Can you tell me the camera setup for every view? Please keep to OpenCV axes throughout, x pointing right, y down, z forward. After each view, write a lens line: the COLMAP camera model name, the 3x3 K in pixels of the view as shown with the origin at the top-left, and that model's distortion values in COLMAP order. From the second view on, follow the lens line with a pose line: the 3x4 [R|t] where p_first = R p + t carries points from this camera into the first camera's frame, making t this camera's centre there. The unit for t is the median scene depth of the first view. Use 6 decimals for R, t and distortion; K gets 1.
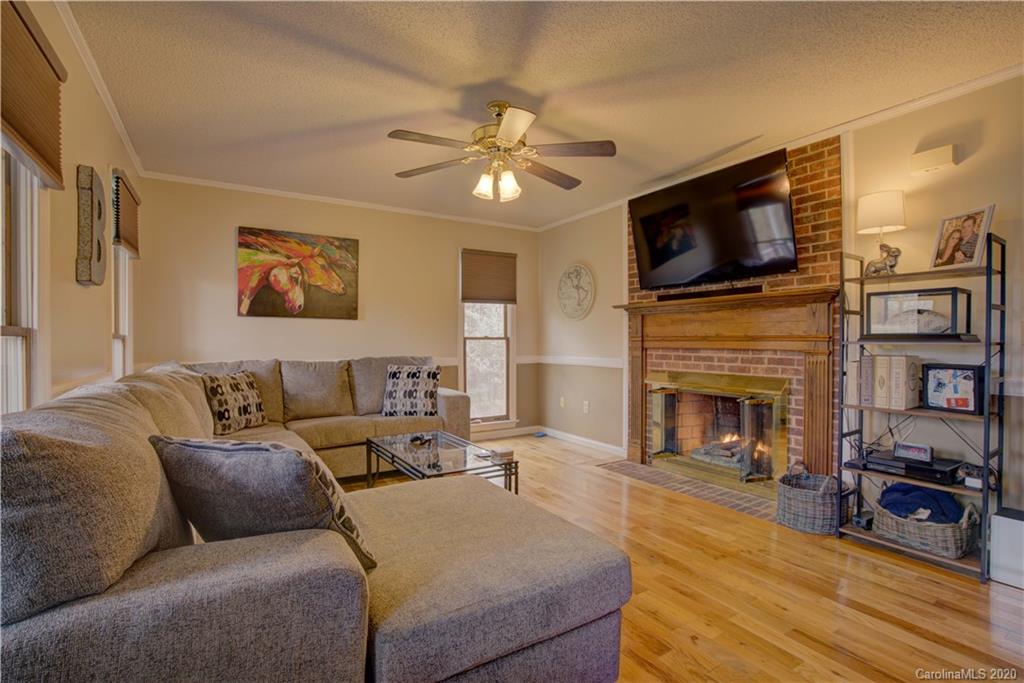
lens RADIAL K [[464.5, 0, 512.0], [0, 464.5, 341.5], [0, 0, 1]] dist [-0.012924, 0.000126]
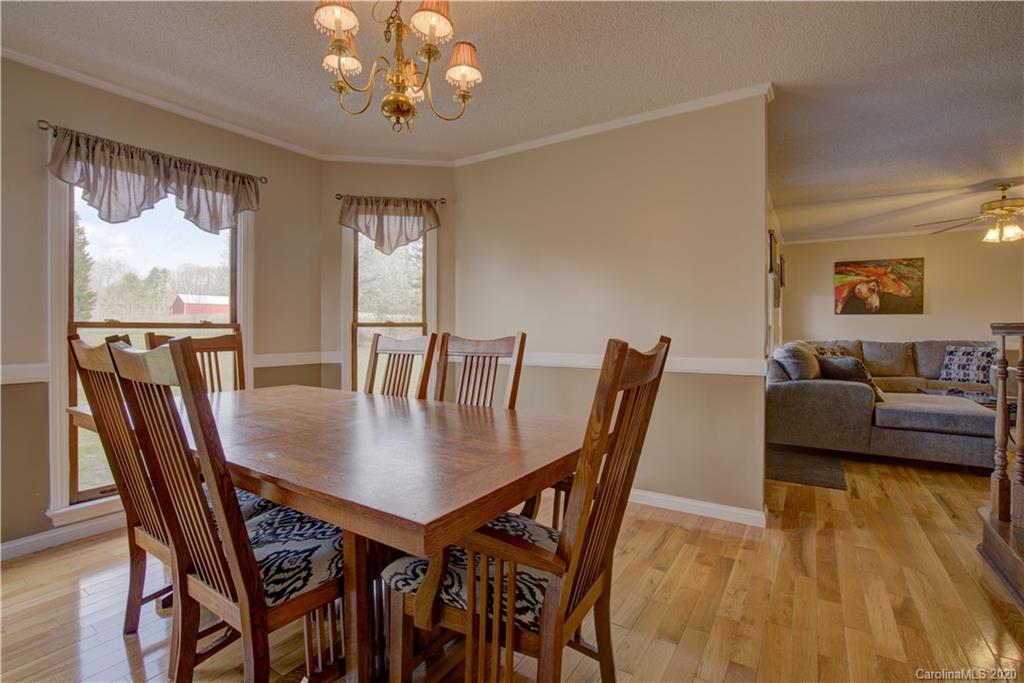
lens RADIAL K [[478.0, 0, 512.8], [0, 478.0, 329.5], [0, 0, 1]] dist [-0.001980, 0.000076]
pose [[0.433278, -0.002517, -0.901257, 0.474890], [0.003903, 0.999992, -0.000916, -0.003410], [0.901252, -0.003120, 0.433285, -0.825749]]
